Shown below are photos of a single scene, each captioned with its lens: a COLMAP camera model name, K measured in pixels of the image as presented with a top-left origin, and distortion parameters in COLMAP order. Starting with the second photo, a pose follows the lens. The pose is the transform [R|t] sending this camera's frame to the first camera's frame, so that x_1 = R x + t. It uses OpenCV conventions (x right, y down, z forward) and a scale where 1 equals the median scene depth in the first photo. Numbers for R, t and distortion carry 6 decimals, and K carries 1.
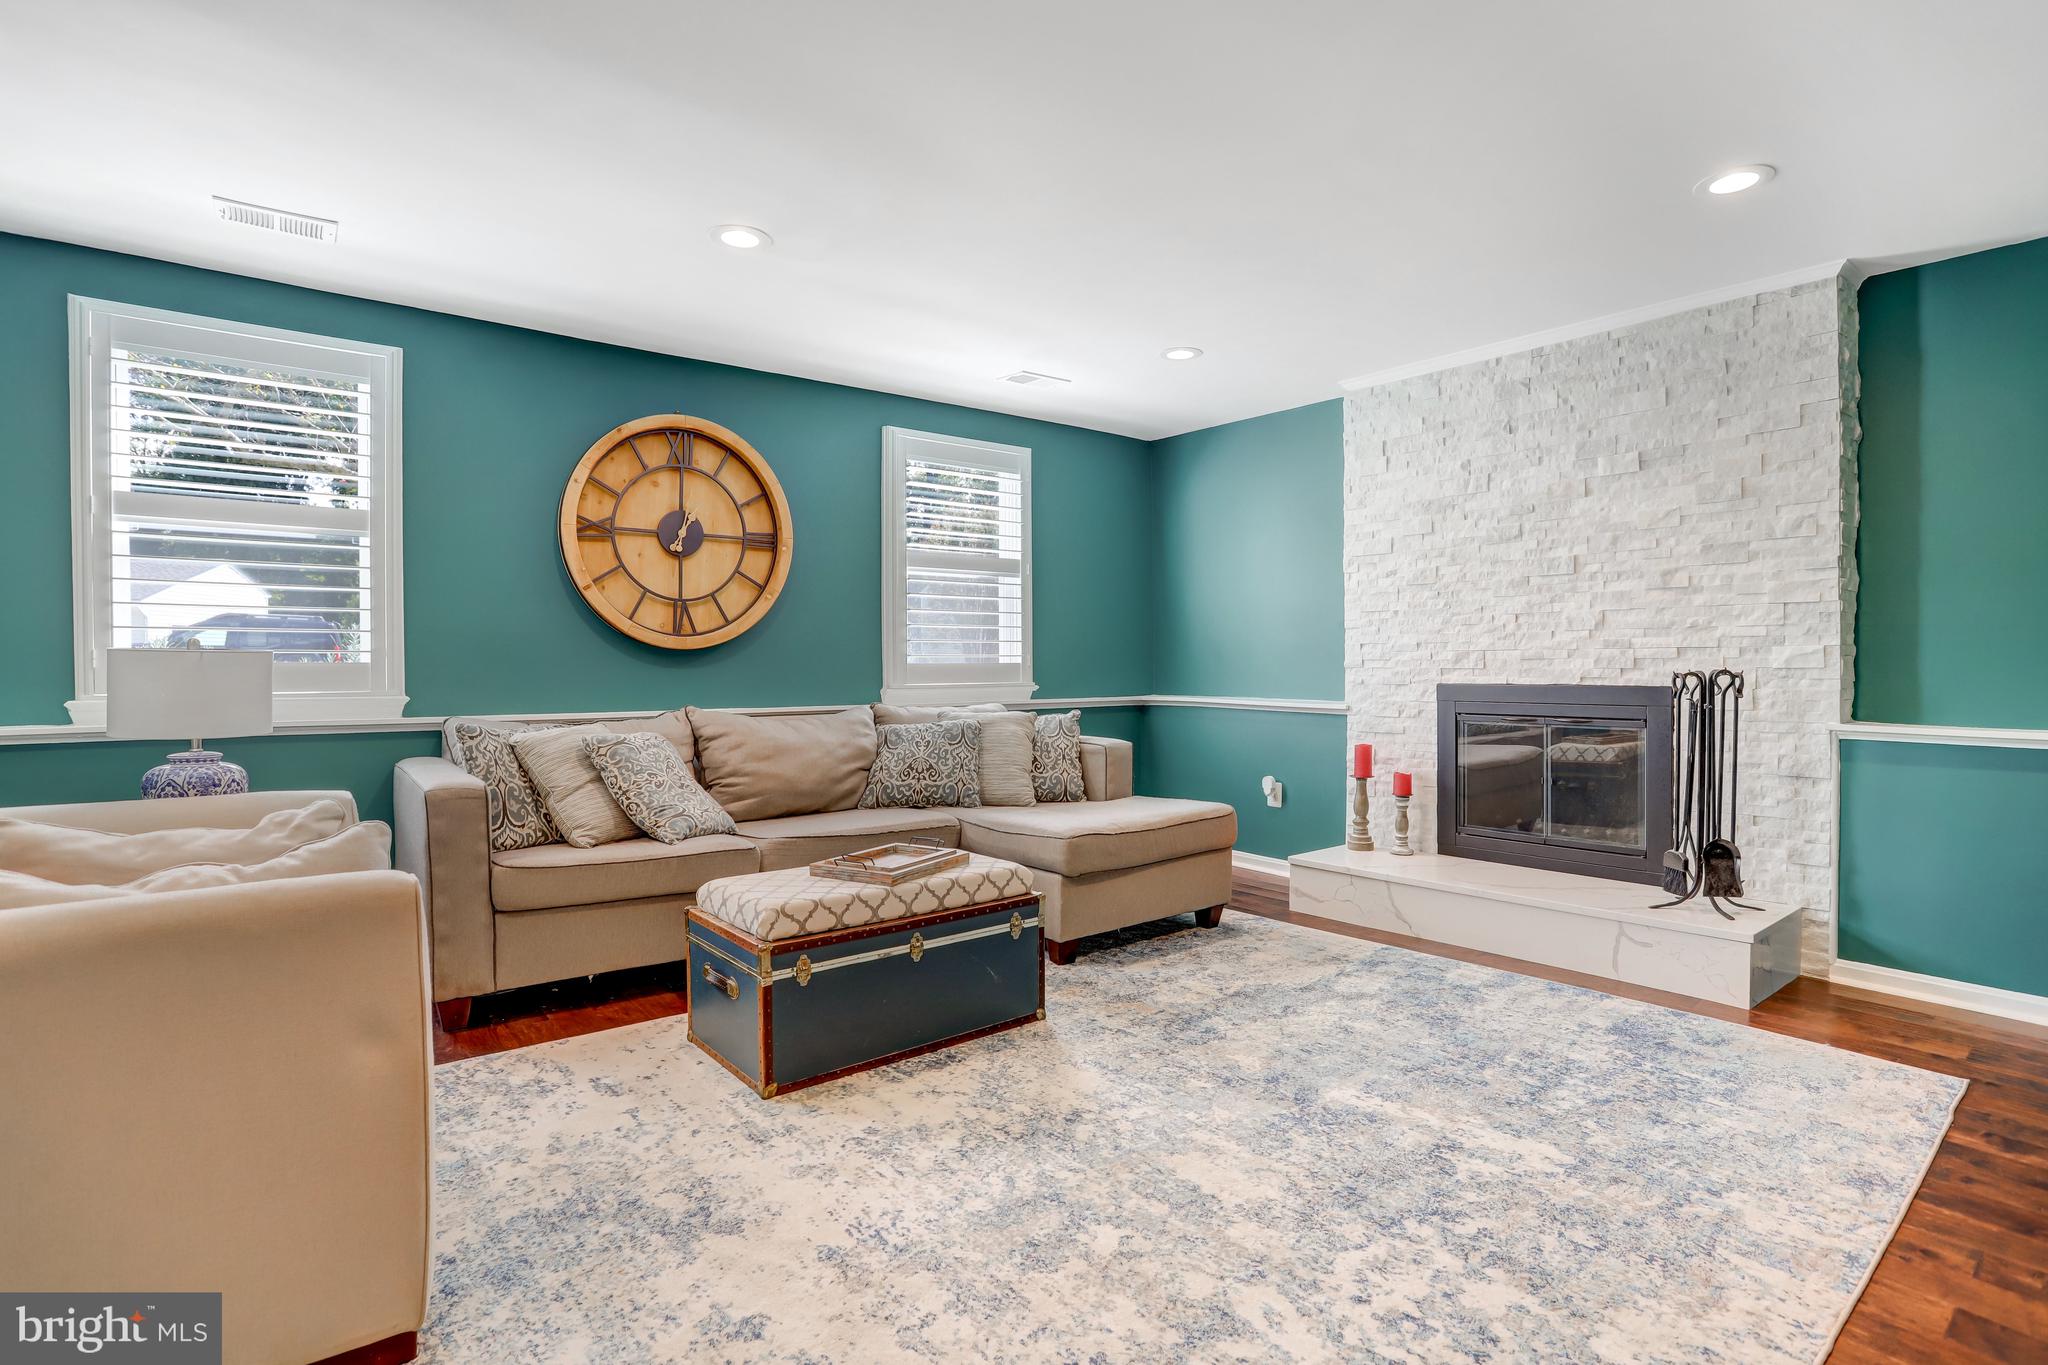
lens RADIAL K [[1002.2, 0, 1022.0], [0, 1002.2, 666.1], [0, 0, 1]] dist [-0.063409, 0.024740]
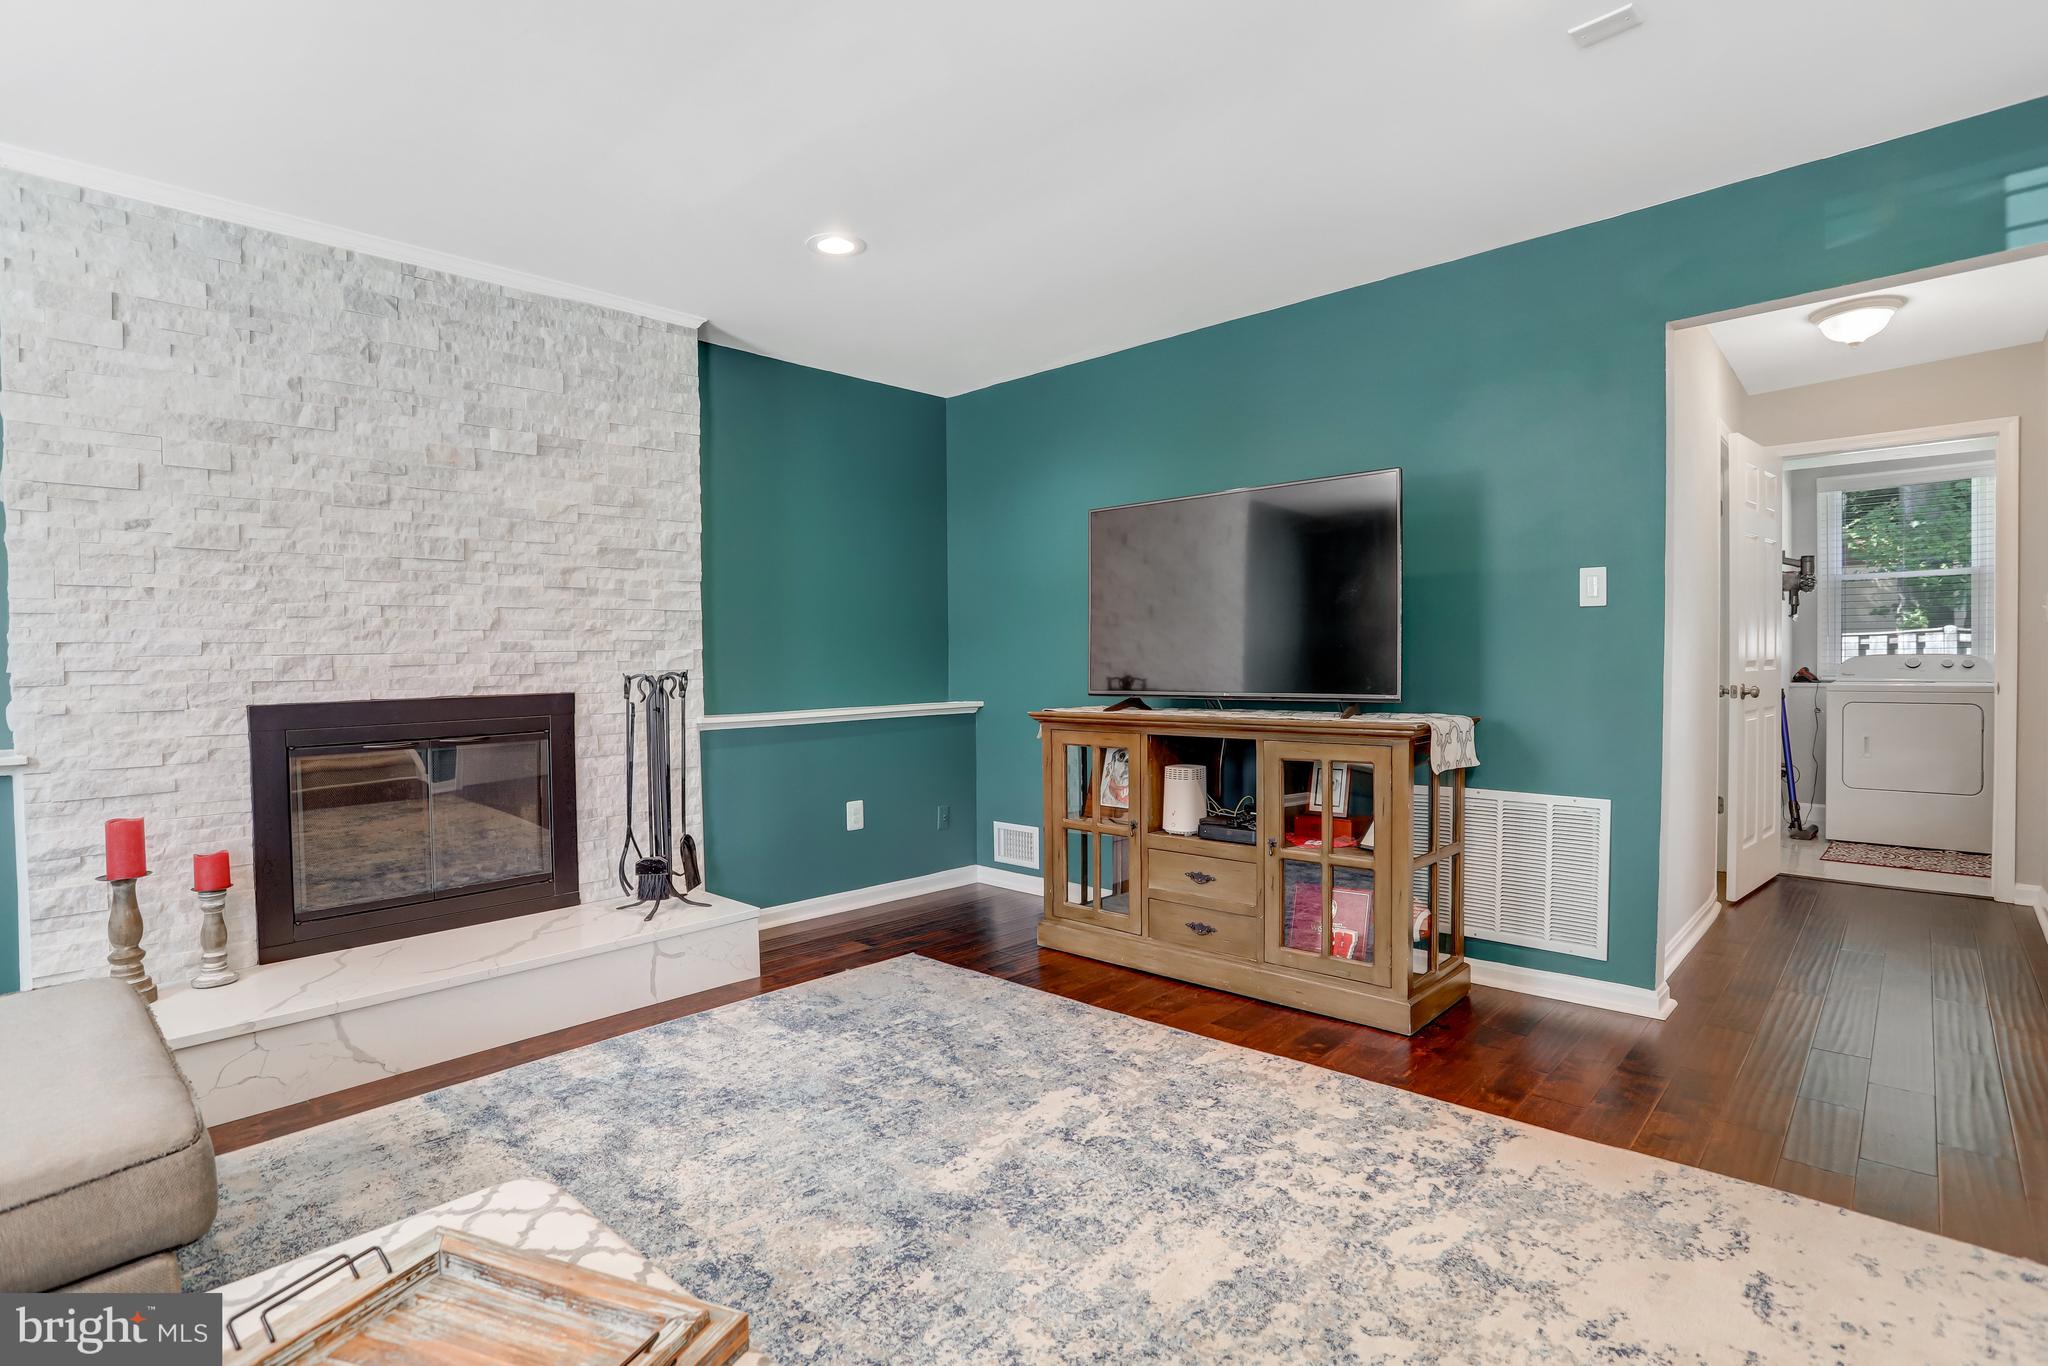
lens RADIAL K [[1002.2, 0, 1022.7], [0, 1002.2, 671.2], [0, 0, 1]] dist [-0.063409, 0.024740]
pose [[-0.144198, -0.010762, 0.989490, -0.394397], [0.020400, 0.999696, 0.013846, -0.004744], [-0.989339, 0.022183, -0.143935, 0.814581]]
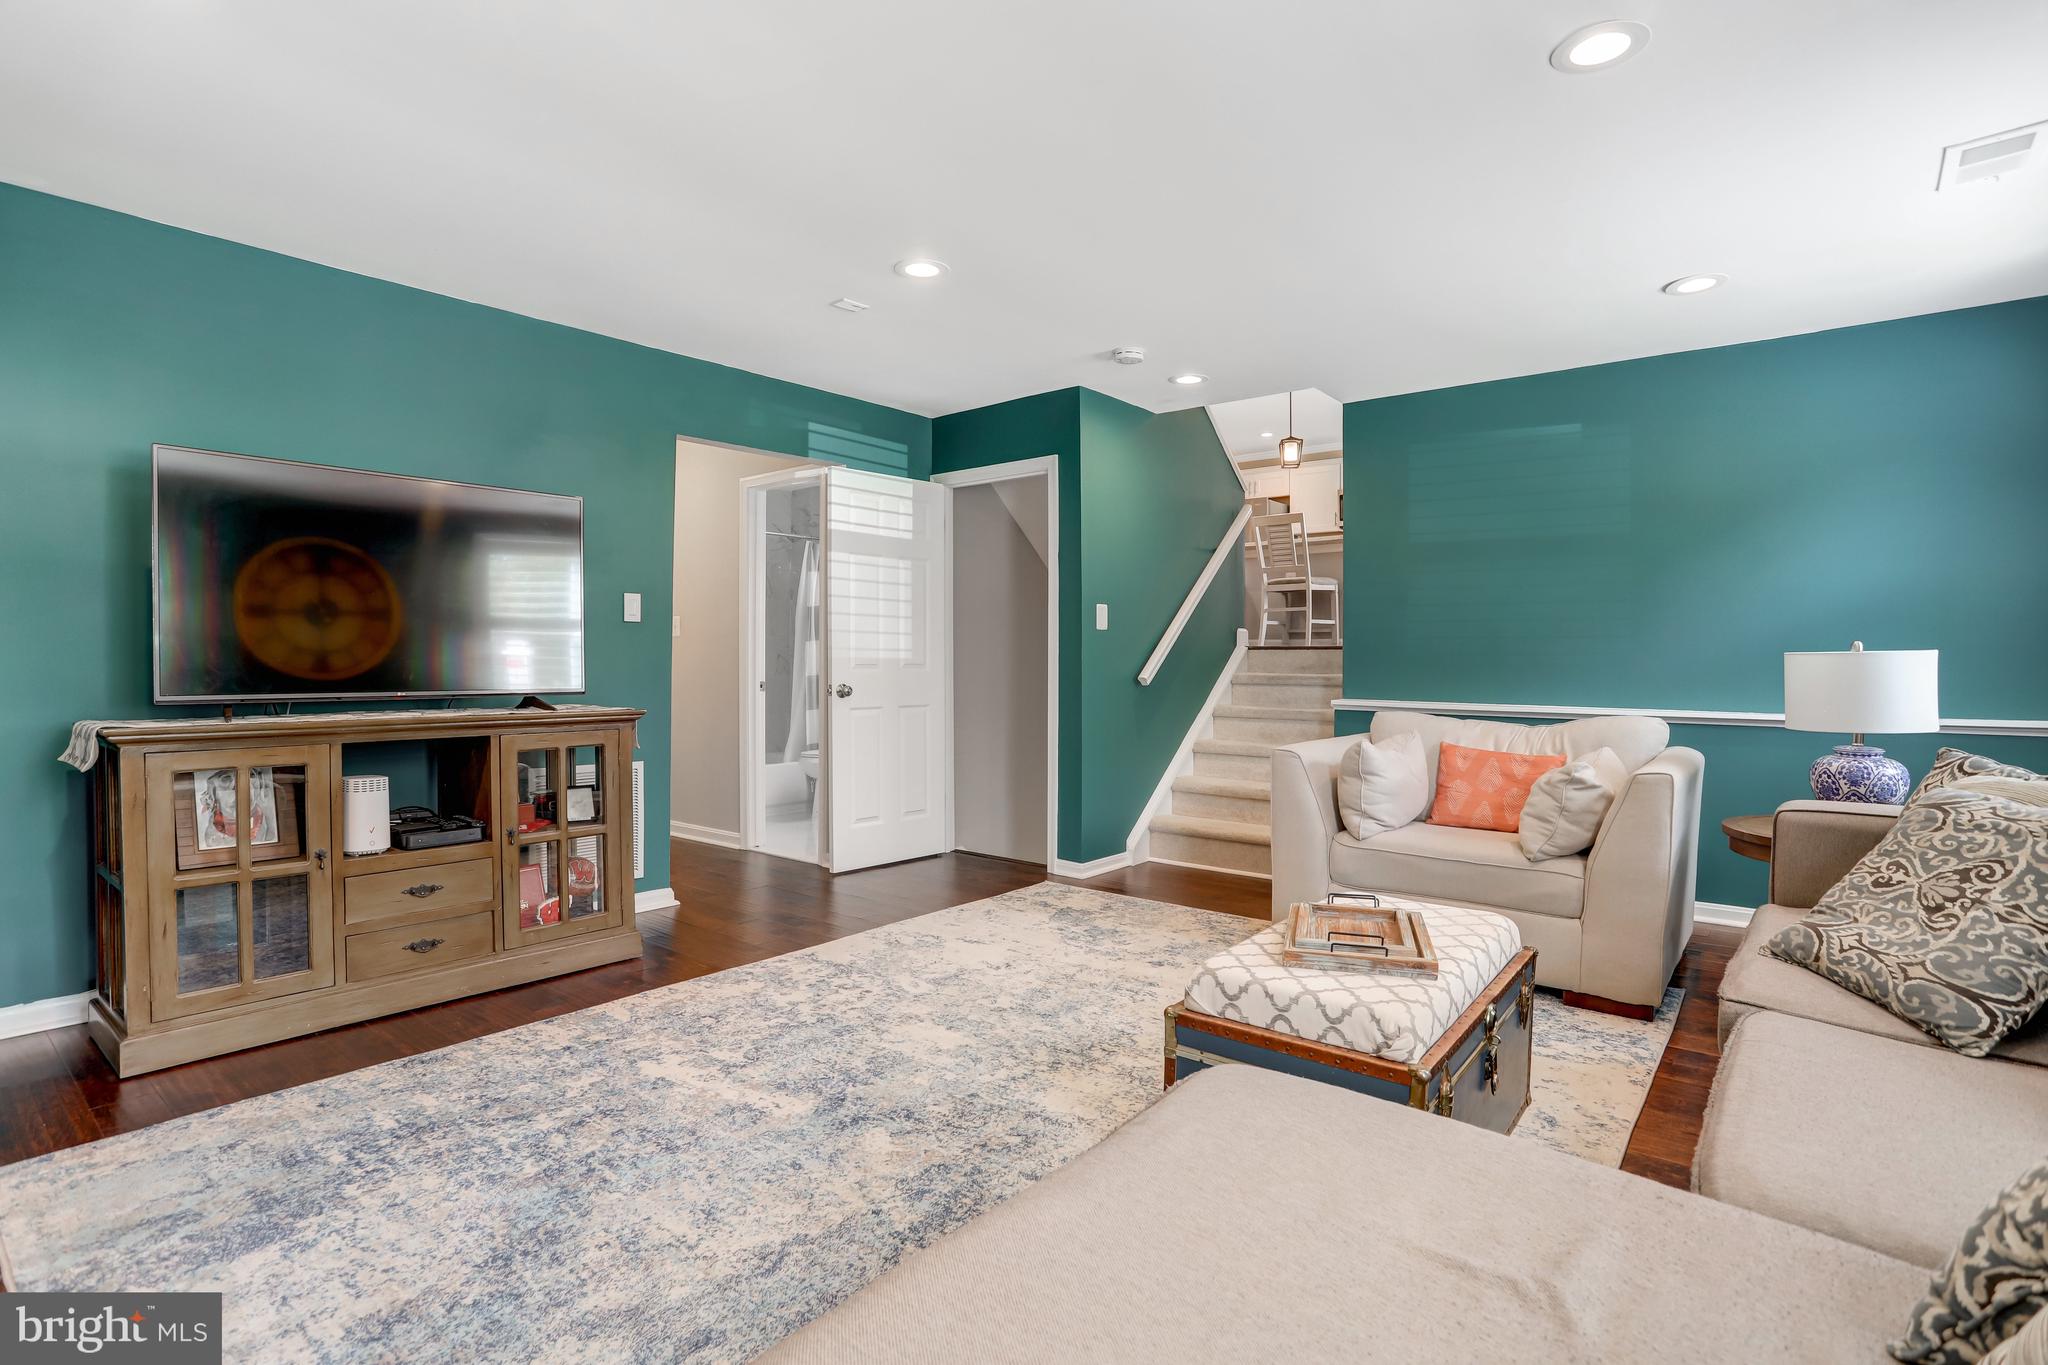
lens RADIAL K [[1002.2, 0, 1022.8], [0, 1002.2, 660.7], [0, 0, 1]] dist [-0.063409, 0.024740]
pose [[-0.977109, -0.005828, -0.212659, 0.242277], [-0.008000, 0.999924, 0.009356, -0.007718], [0.212588, 0.010843, -0.977082, 1.535342]]
